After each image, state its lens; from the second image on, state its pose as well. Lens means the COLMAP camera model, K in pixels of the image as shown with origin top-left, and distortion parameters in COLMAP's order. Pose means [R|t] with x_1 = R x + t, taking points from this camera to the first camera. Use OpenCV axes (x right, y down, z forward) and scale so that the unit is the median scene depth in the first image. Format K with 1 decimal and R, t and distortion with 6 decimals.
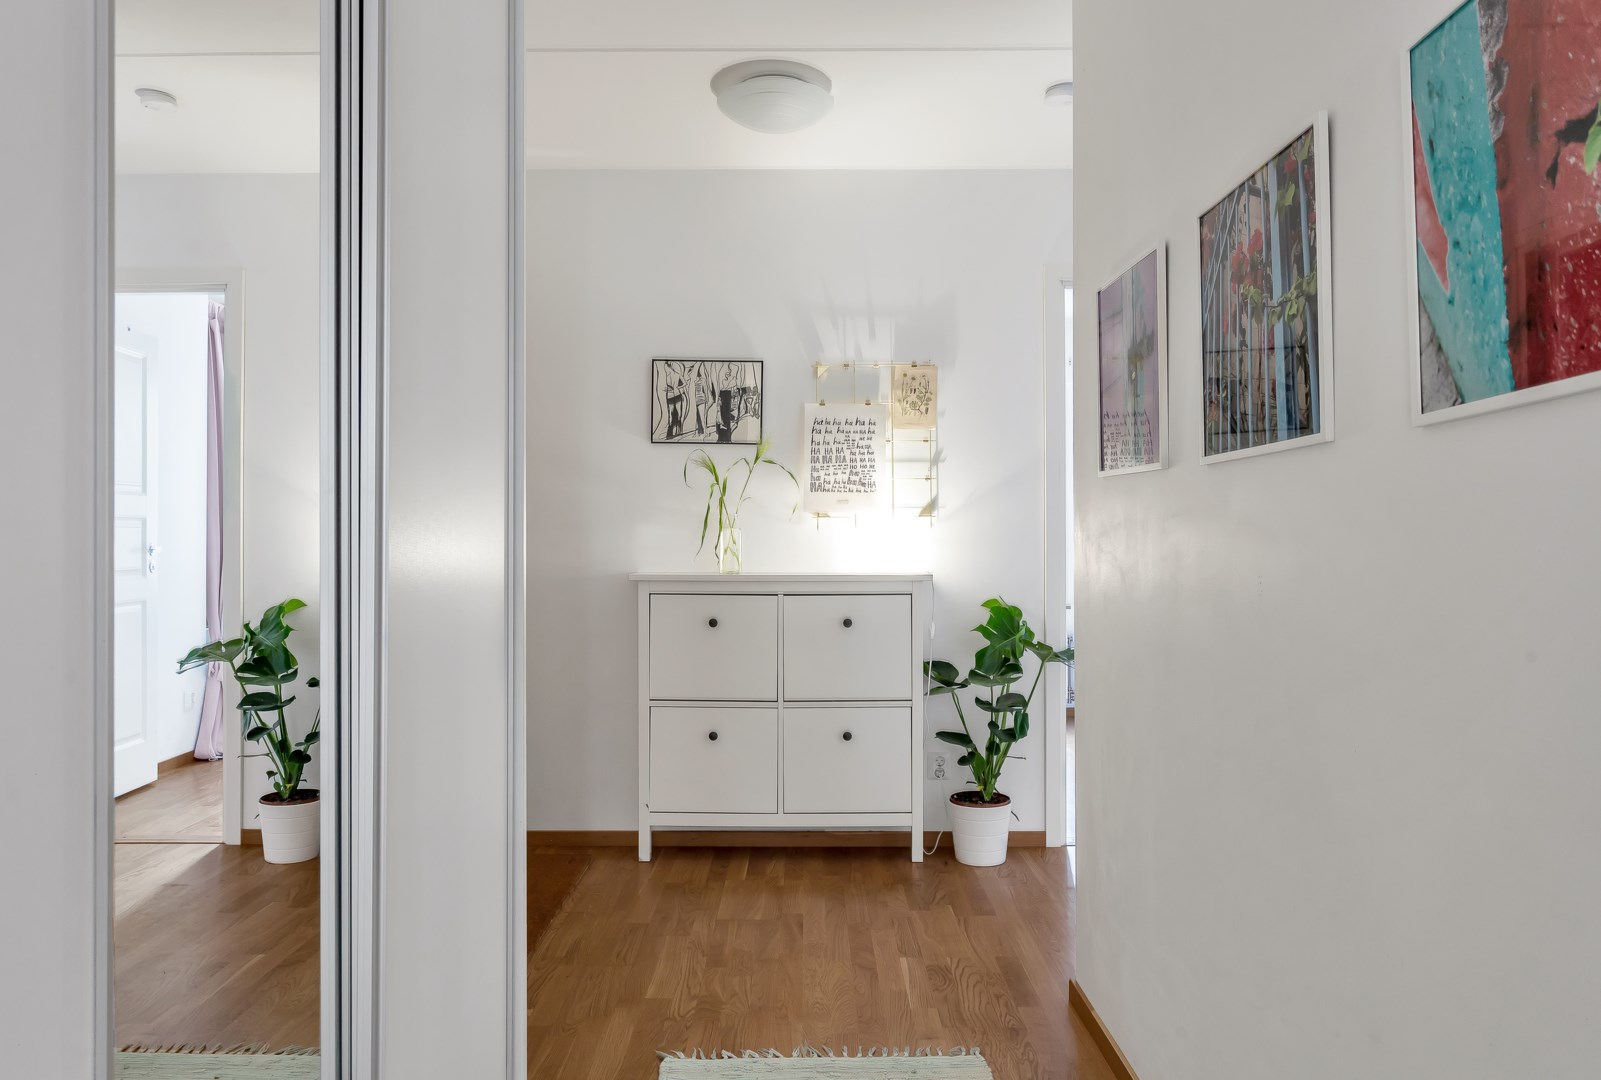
lens RADIAL K [[1008.7, 0, 802.2], [0, 1008.7, 539.5], [0, 0, 1]] dist [0.000487, 0.000722]
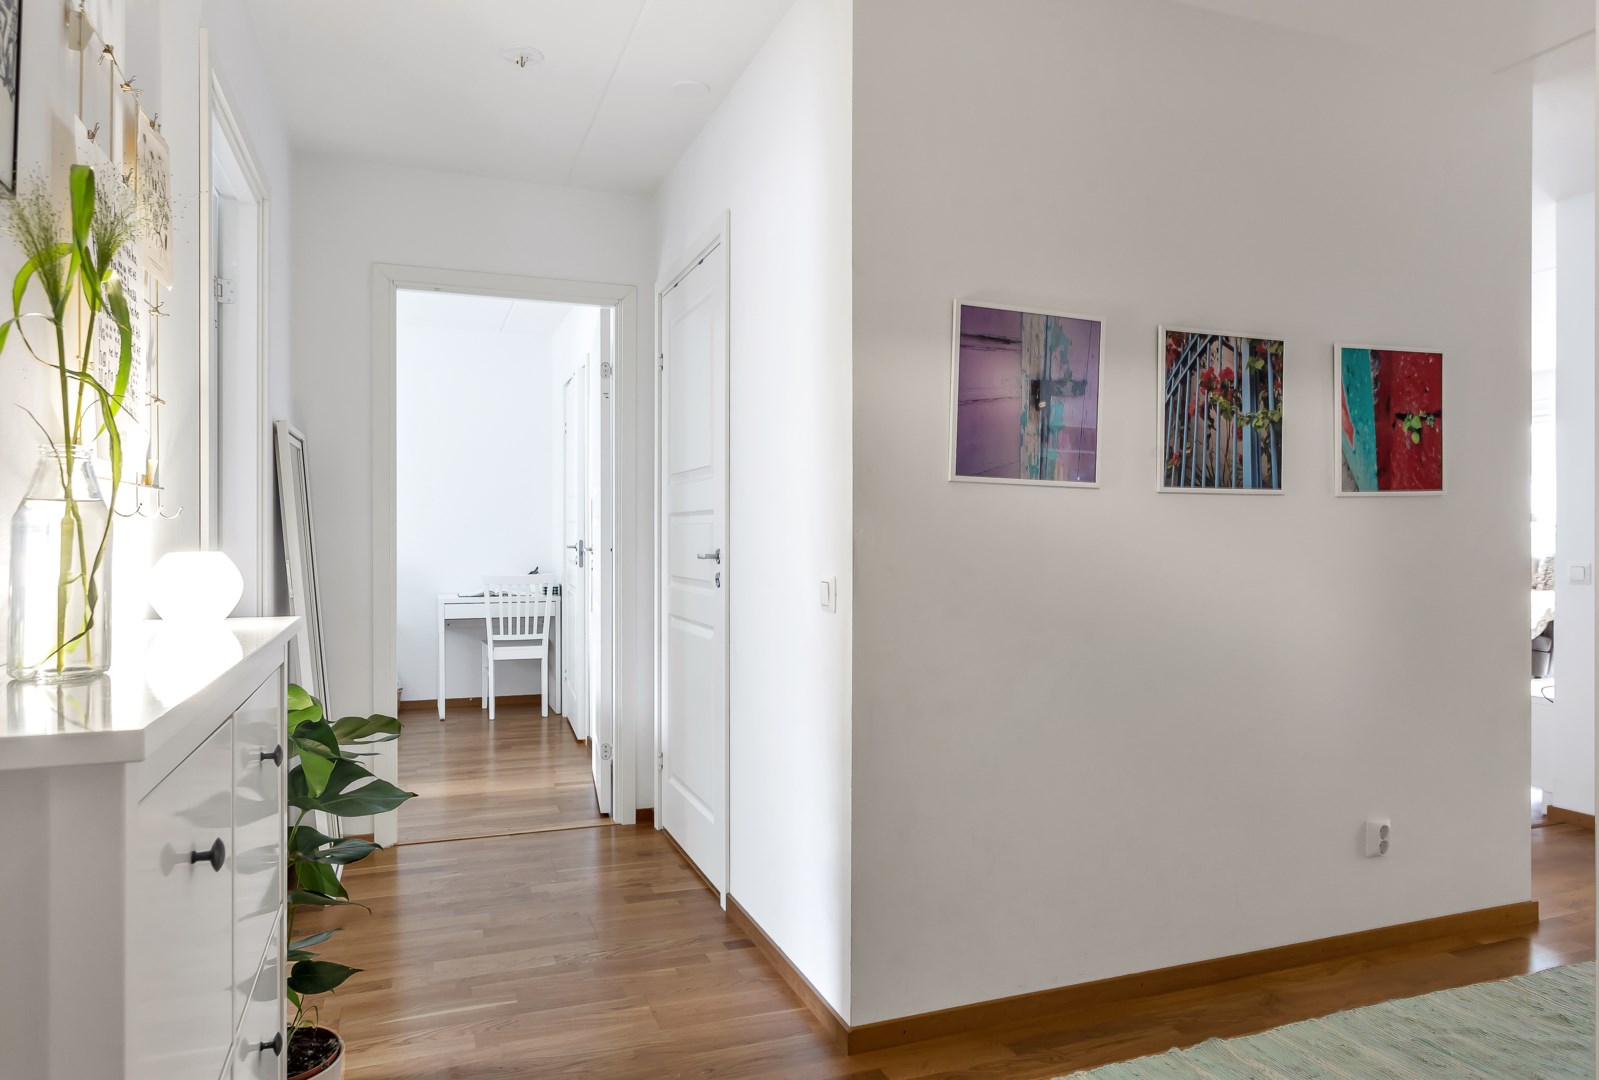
lens RADIAL K [[1007.4, 0, 797.0], [0, 1007.4, 536.1], [0, 0, 1]] dist [0.000487, 0.000722]
pose [[-0.342717, 0.011541, 0.939368, -1.041089], [0.003189, 0.999933, -0.011121, 0.009333], [-0.939433, -0.000816, -0.342731, 2.523630]]
